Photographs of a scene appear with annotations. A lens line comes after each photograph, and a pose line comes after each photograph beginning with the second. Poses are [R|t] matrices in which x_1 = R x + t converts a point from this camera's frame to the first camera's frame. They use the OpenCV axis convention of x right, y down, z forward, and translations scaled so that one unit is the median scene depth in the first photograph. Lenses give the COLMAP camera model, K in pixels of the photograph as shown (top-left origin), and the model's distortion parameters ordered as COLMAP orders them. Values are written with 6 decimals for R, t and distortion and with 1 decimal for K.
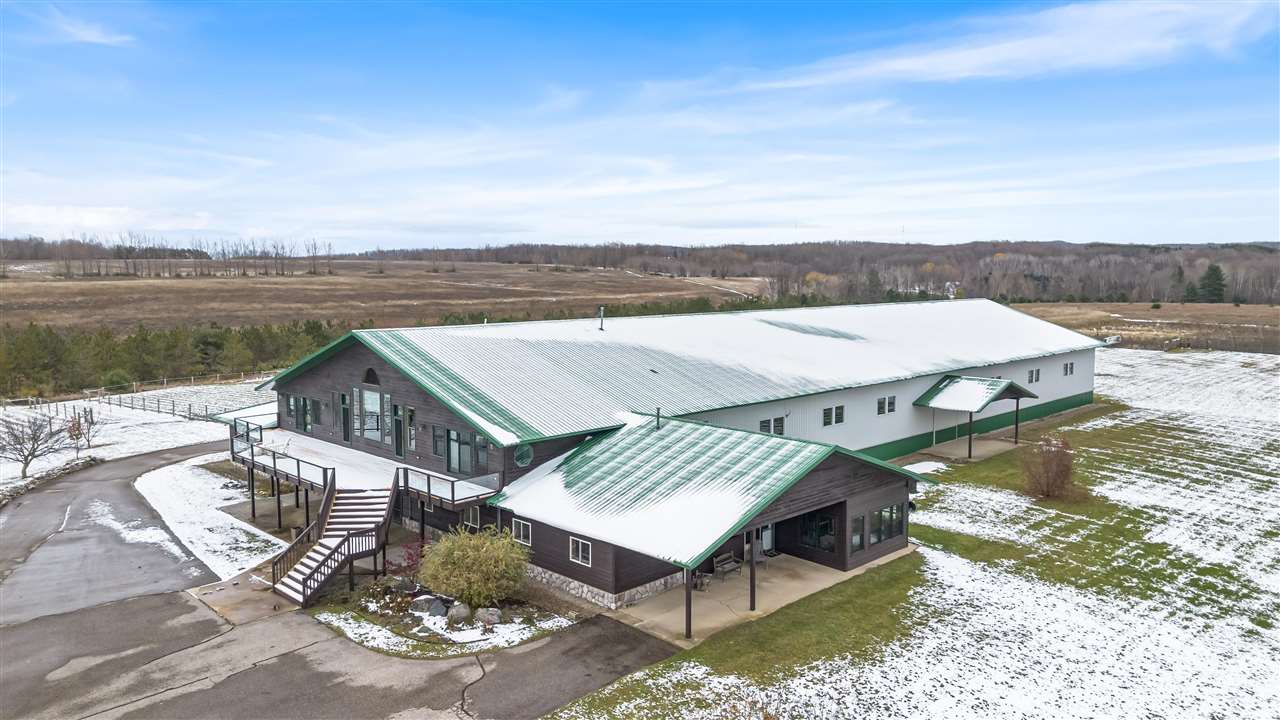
lens RADIAL K [[895.2, 0, 649.3], [0, 895.2, 353.0], [0, 0, 1]] dist [0.090752, -0.087692]
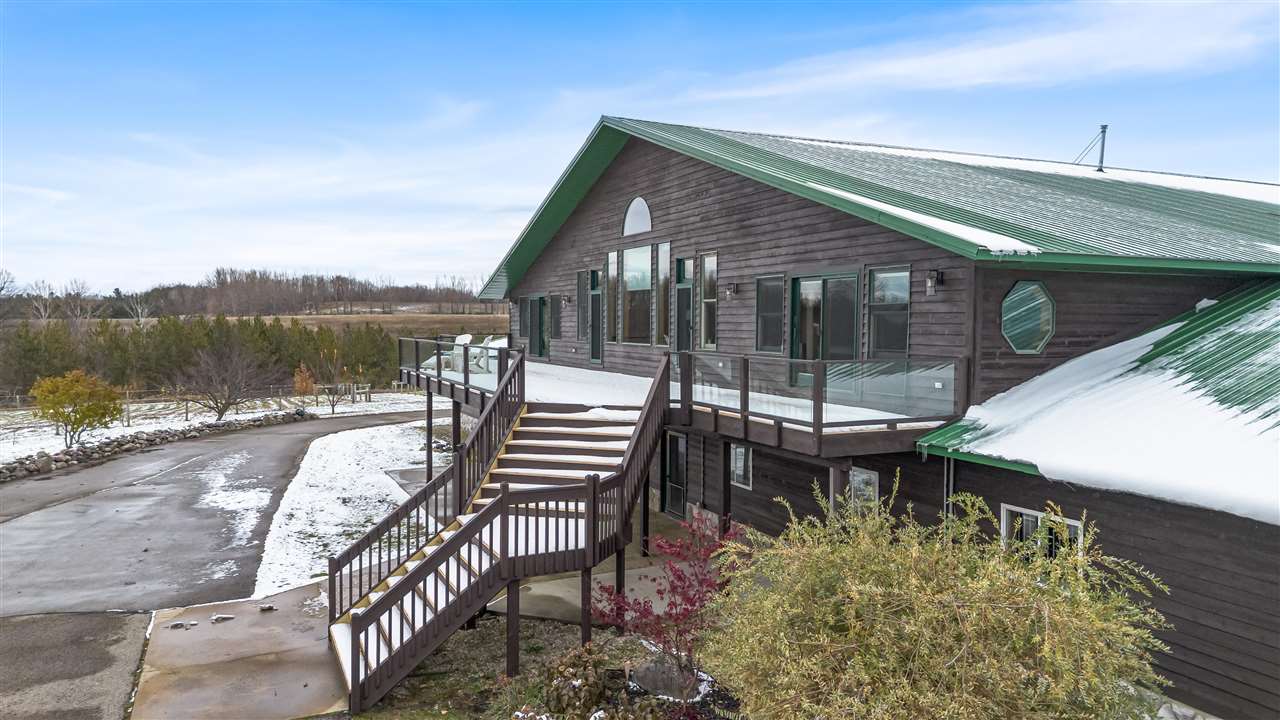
lens RADIAL K [[895.2, 0, 649.3], [0, 895.2, 353.0], [0, 0, 1]] dist [0.090752, -0.087692]
pose [[0.939597, 0.016833, -0.341868, -0.124255], [-0.037056, 0.997922, -0.052709, 0.118150], [0.340271, 0.062193, 0.938269, 0.510292]]
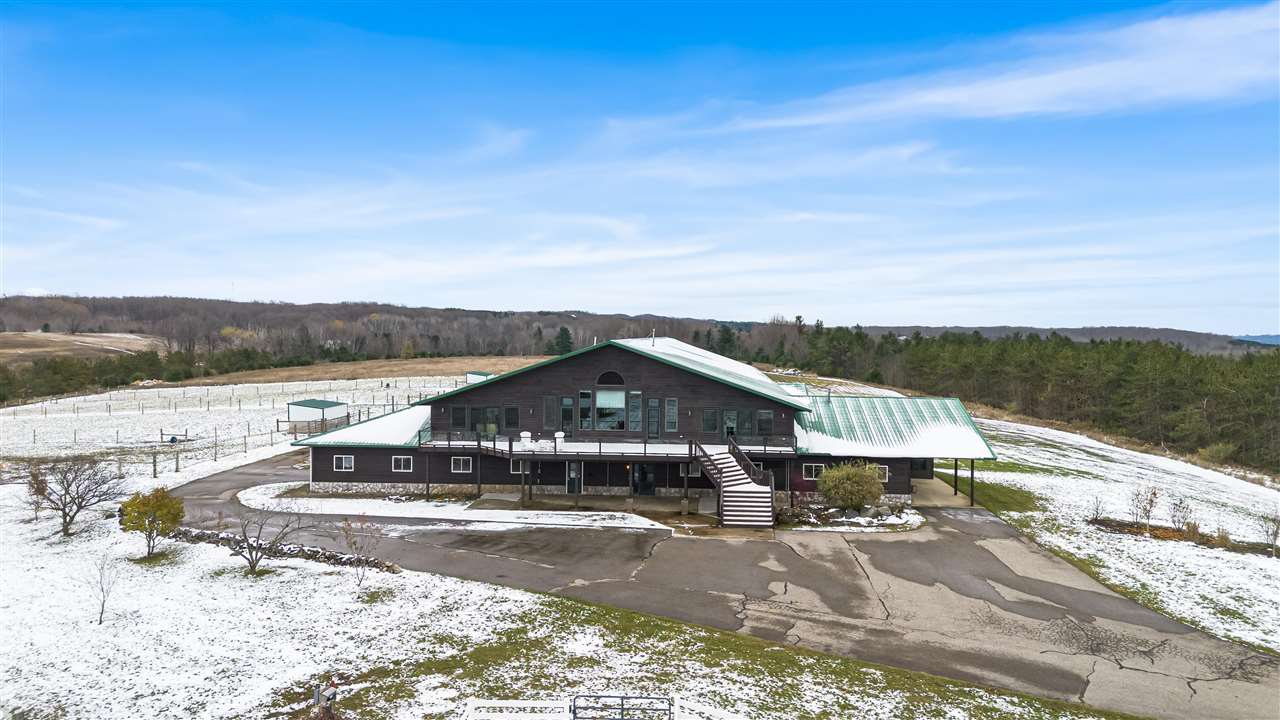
lens RADIAL K [[895.2, 0, 649.3], [0, 895.2, 353.0], [0, 0, 1]] dist [0.090752, -0.087692]
pose [[0.755980, -0.006722, 0.654560, -0.990148], [0.050923, 0.997521, -0.048569, 0.049709], [-0.652611, 0.070050, 0.754448, 0.051481]]
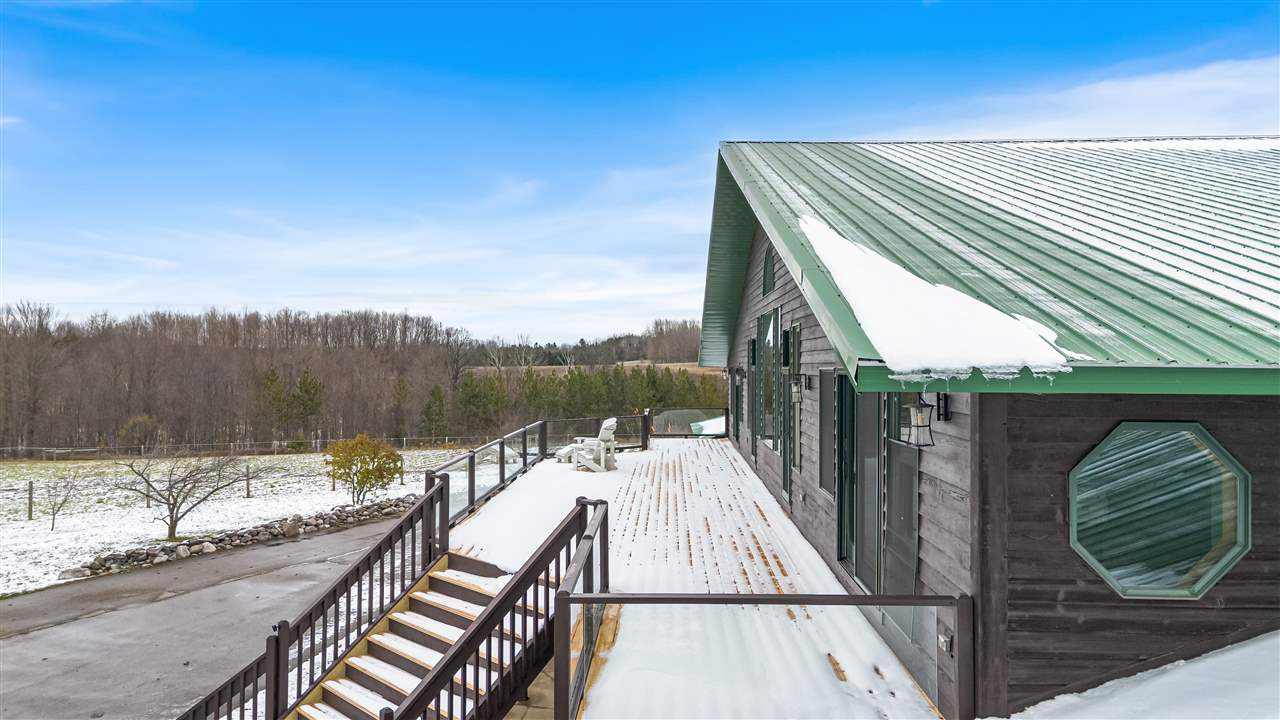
lens RADIAL K [[895.2, 0, 649.3], [0, 895.2, 353.0], [0, 0, 1]] dist [0.090752, -0.087692]
pose [[0.683724, -0.005075, -0.729723, -0.071862], [-0.072166, 0.994604, -0.074535, 0.083016], [0.726164, 0.103623, 0.679668, 0.677318]]
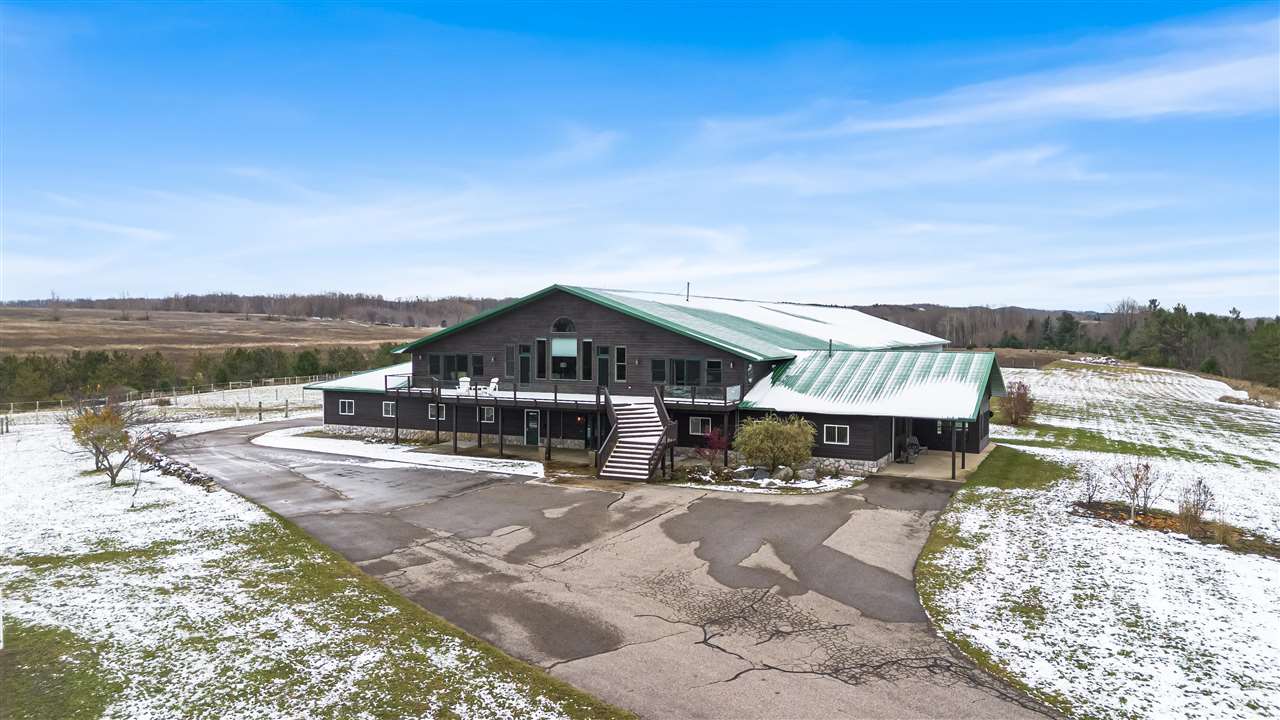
lens RADIAL K [[895.2, 0, 649.3], [0, 895.2, 353.0], [0, 0, 1]] dist [0.090752, -0.087692]
pose [[0.946908, -0.005490, 0.321458, -0.536851], [0.025980, 0.997891, -0.059484, 0.123860], [-0.320453, 0.064678, 0.945054, -0.107914]]
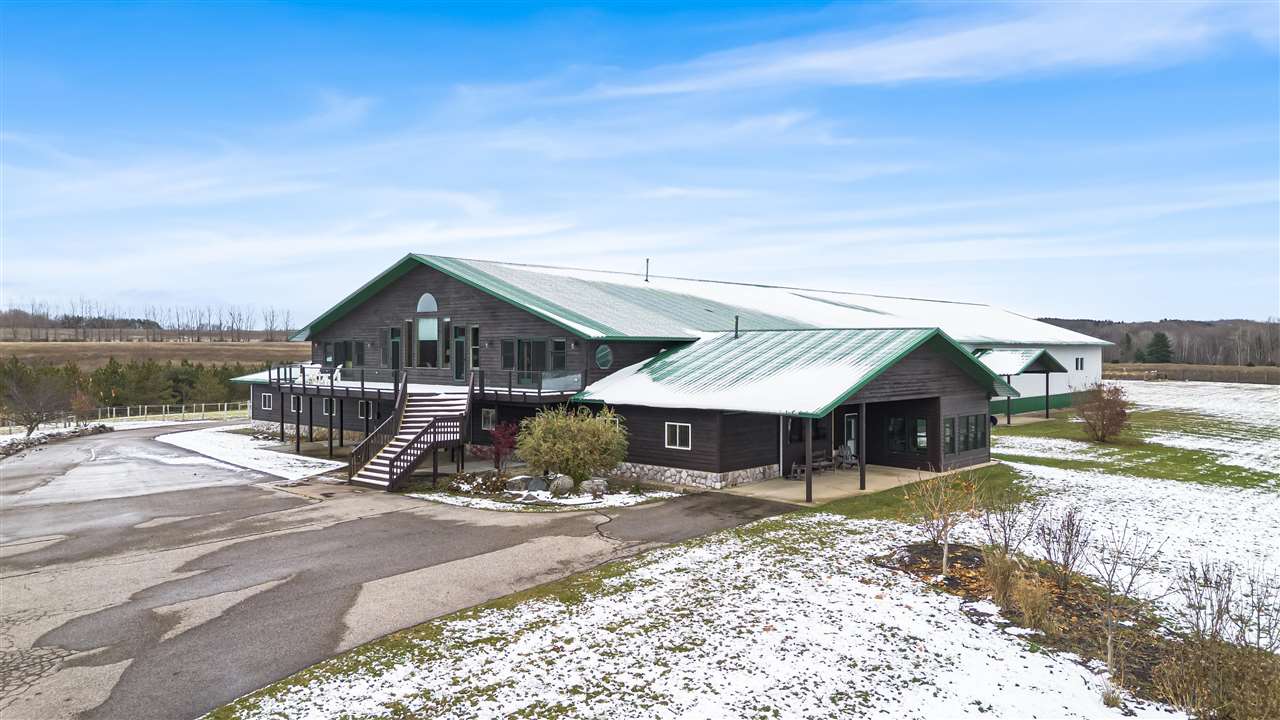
lens RADIAL K [[895.2, 0, 649.3], [0, 895.2, 353.0], [0, 0, 1]] dist [0.090752, -0.087692]
pose [[0.998785, 0.000228, 0.049281, -0.110418], [0.004092, 0.996154, -0.087528, 0.154400], [-0.049111, 0.087623, 0.994942, 0.029531]]
